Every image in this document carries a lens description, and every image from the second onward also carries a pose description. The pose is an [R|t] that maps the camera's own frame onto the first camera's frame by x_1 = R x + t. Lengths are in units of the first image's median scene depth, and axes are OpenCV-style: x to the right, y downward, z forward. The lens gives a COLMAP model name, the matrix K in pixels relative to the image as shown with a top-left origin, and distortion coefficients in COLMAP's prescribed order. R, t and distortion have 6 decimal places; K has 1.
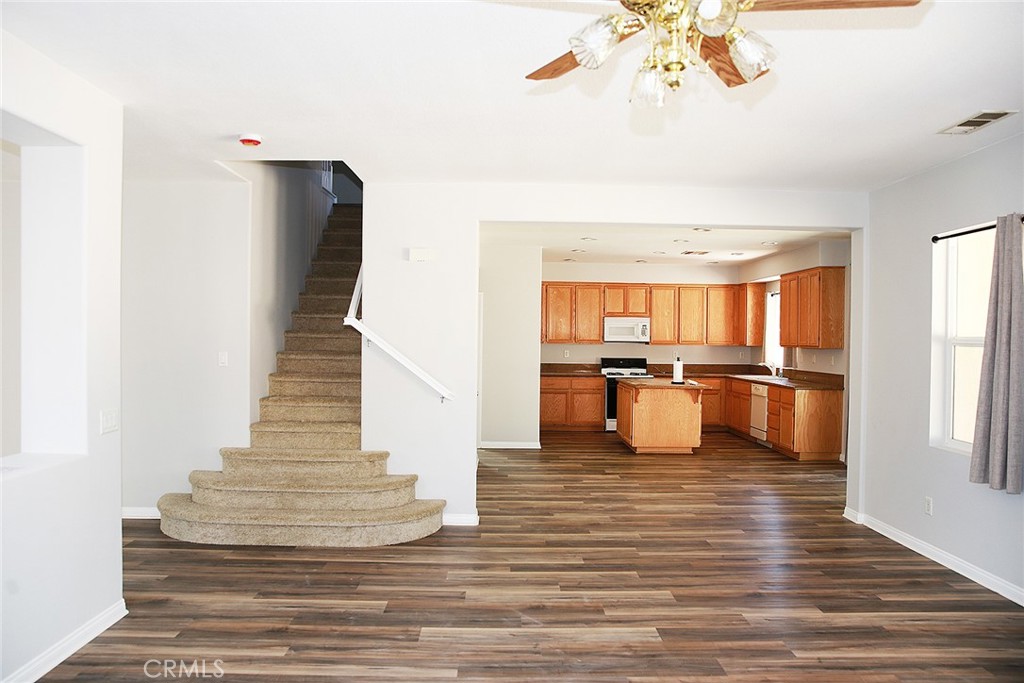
lens RADIAL K [[704.5, 0, 512.0], [0, 704.5, 341.5], [0, 0, 1]] dist [-0.074766, 0.029235]
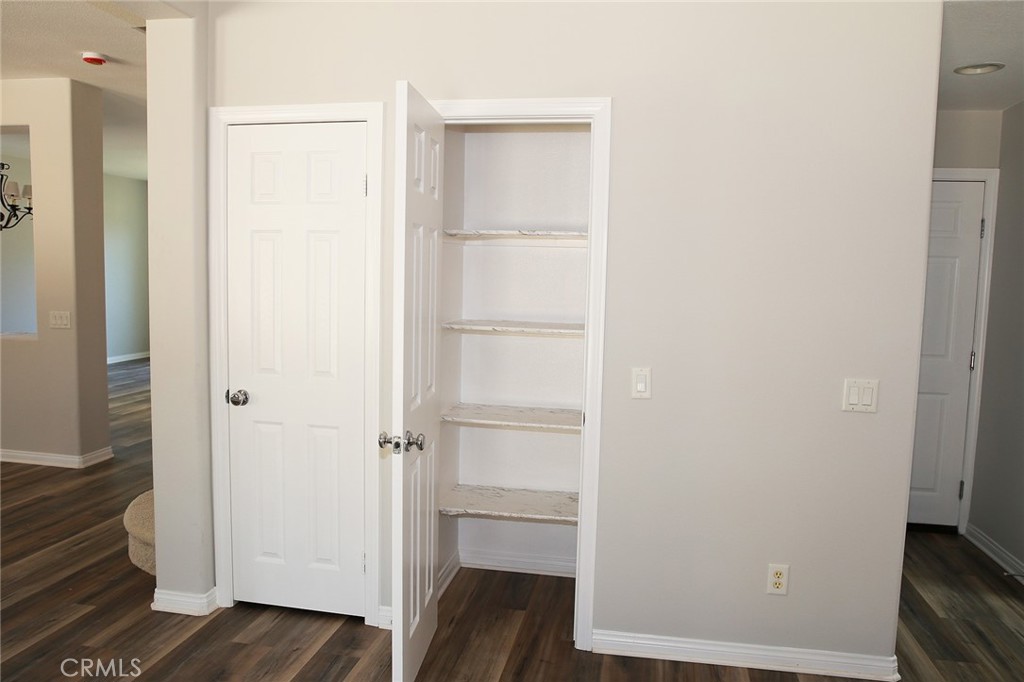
lens RADIAL K [[764.9, 0, 509.6], [0, 764.9, 344.2], [0, 0, 1]] dist [-0.108595, 0.088061]
pose [[-0.198061, 0.077841, -0.977094, 0.210216], [-0.032342, 0.995780, 0.085886, 0.001808], [0.979656, 0.048611, -0.194708, 0.662191]]
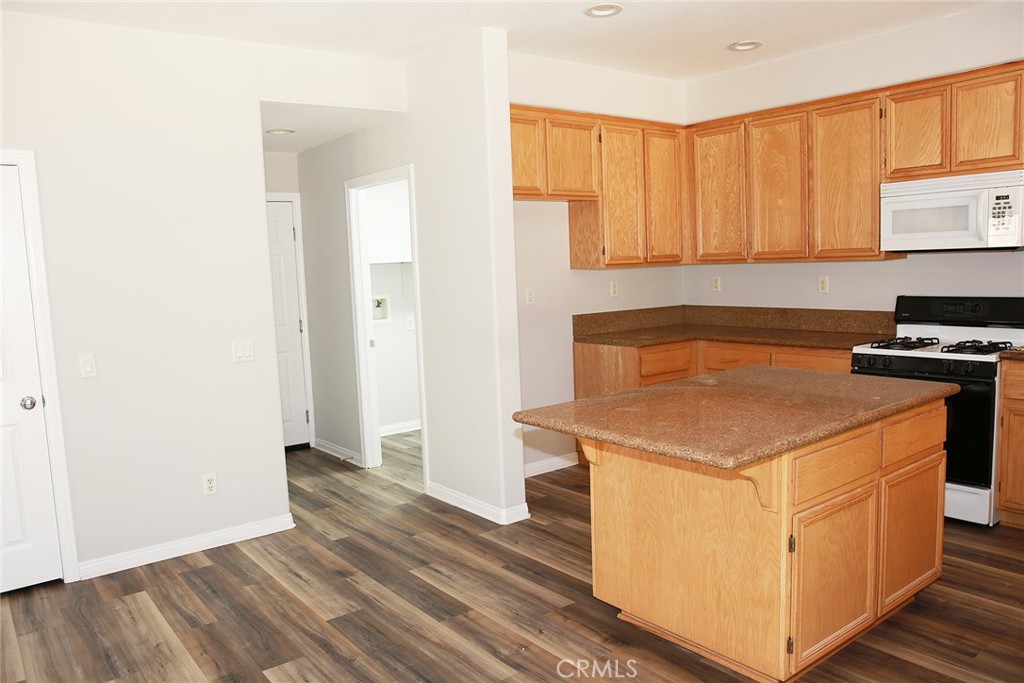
lens RADIAL K [[764.9, 0, 509.6], [0, 764.9, 344.7], [0, 0, 1]] dist [-0.108595, 0.088061]
pose [[0.600533, 0.050511, -0.798003, 0.326322], [0.043870, 0.994418, 0.095957, 0.002157], [0.798396, -0.092633, 0.594965, 0.611830]]
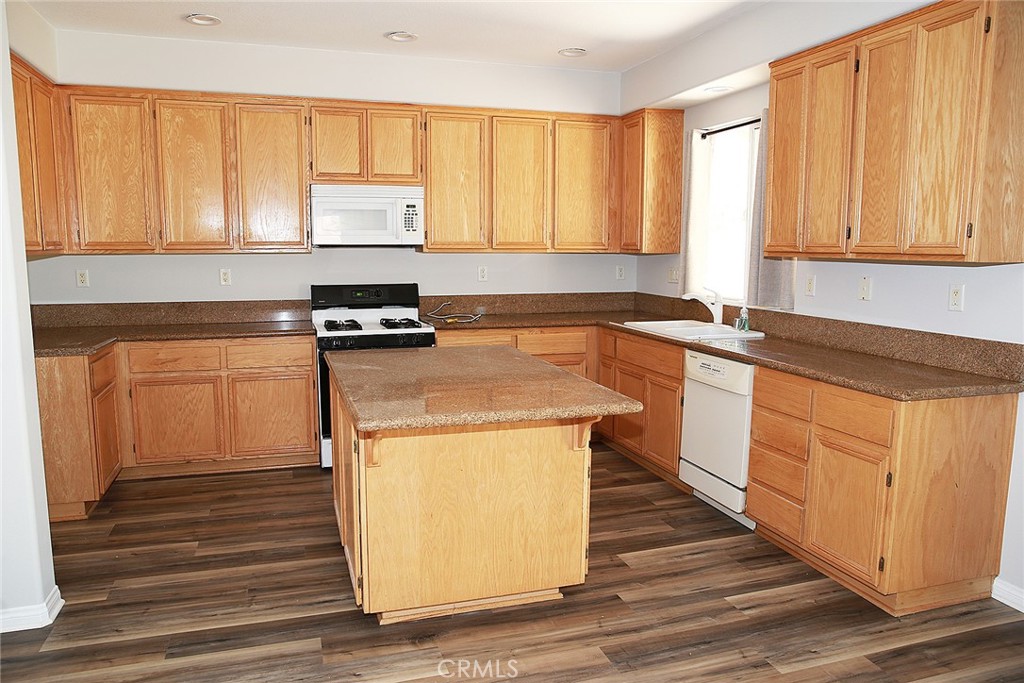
lens RADIAL K [[729.8, 0, 512.0], [0, 729.8, 341.5], [0, 0, 1]] dist [-0.104959, 0.078642]
pose [[0.956080, -0.045276, 0.289588, 0.117421], [0.007717, 0.991543, 0.129547, 0.001746], [-0.293004, -0.121622, 0.948344, 0.565113]]
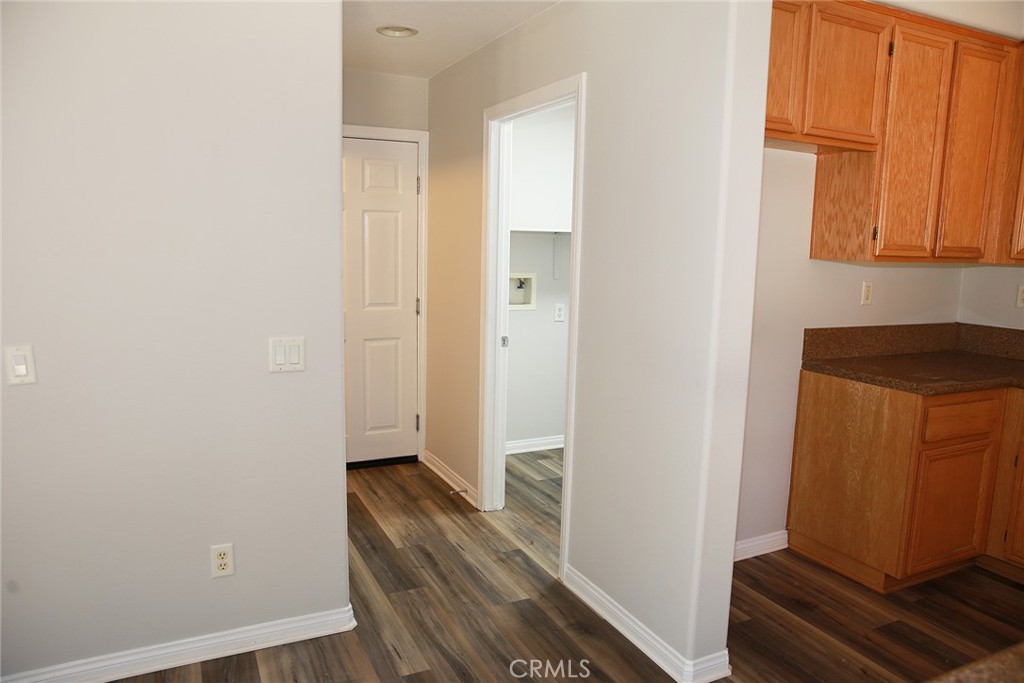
lens RADIAL K [[706.8, 0, 509.8], [0, 706.8, 344.0], [0, 0, 1]] dist [-0.106661, 0.088326]
pose [[0.429319, 0.130115, -0.893731, 0.175112], [-0.022167, 0.990788, 0.133597, 0.002064], [0.902881, -0.037545, 0.428249, 0.695053]]
